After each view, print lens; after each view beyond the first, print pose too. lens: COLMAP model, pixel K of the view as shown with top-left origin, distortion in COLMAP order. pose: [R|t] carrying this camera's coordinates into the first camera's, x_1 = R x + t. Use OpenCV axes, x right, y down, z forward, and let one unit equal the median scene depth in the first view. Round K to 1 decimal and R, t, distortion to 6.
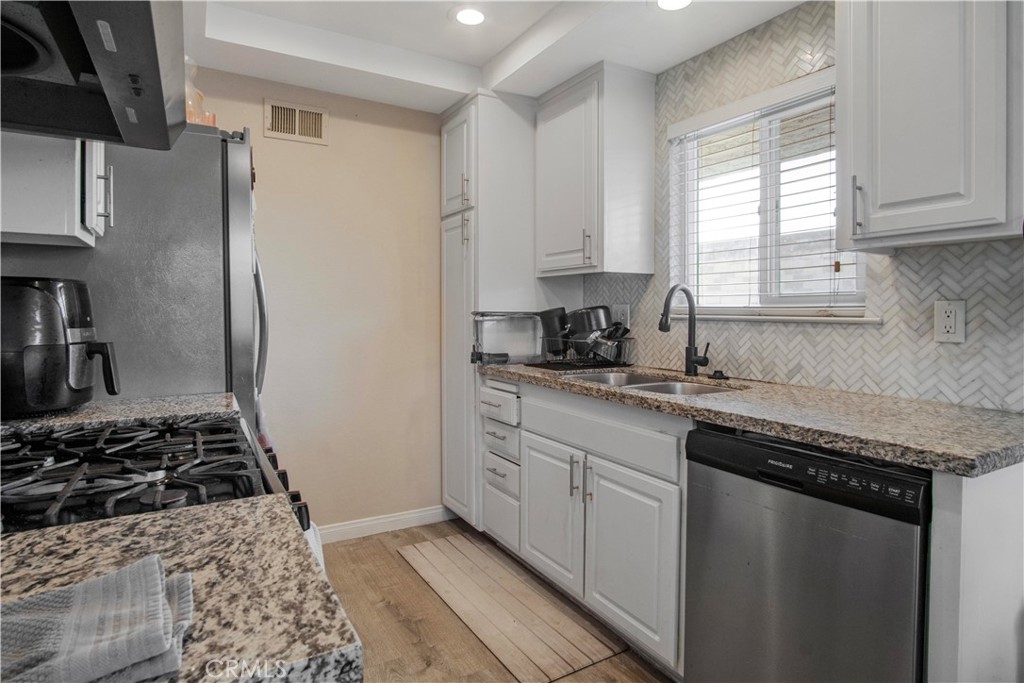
lens RADIAL K [[553.3, 0, 508.9], [0, 553.3, 321.4], [0, 0, 1]] dist [-0.003103, -0.000395]
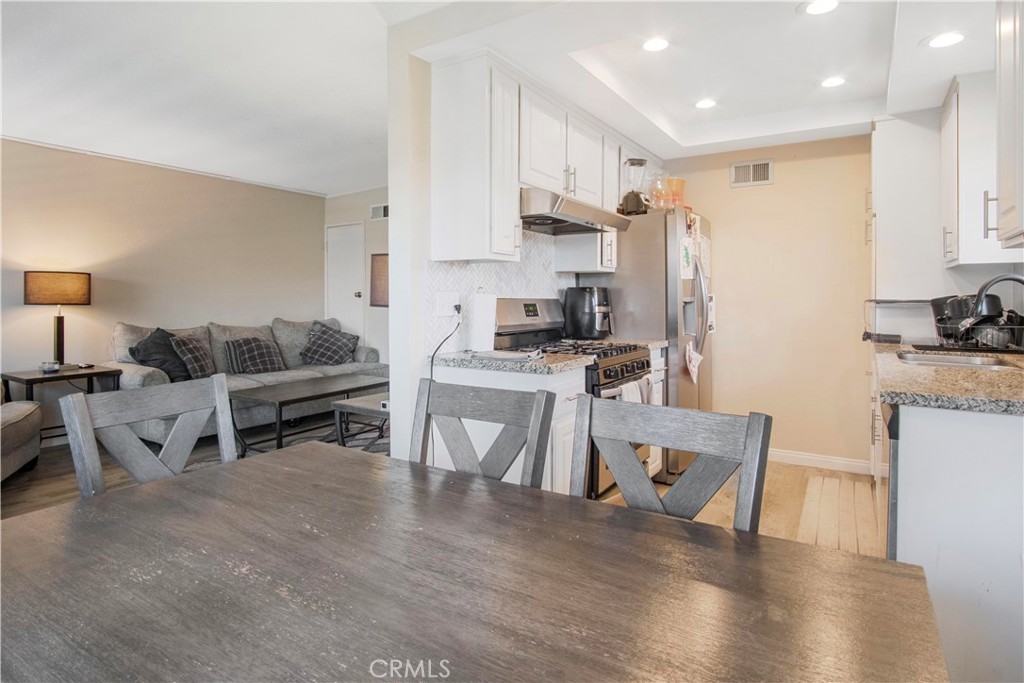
lens RADIAL K [[553.3, 0, 508.9], [0, 553.3, 321.4], [0, 0, 1]] dist [-0.003103, -0.000395]
pose [[0.452367, 0.037403, -0.891047, 0.682987], [-0.012039, 0.999285, 0.035834, -0.003362], [0.891751, -0.005483, 0.452494, -0.275911]]
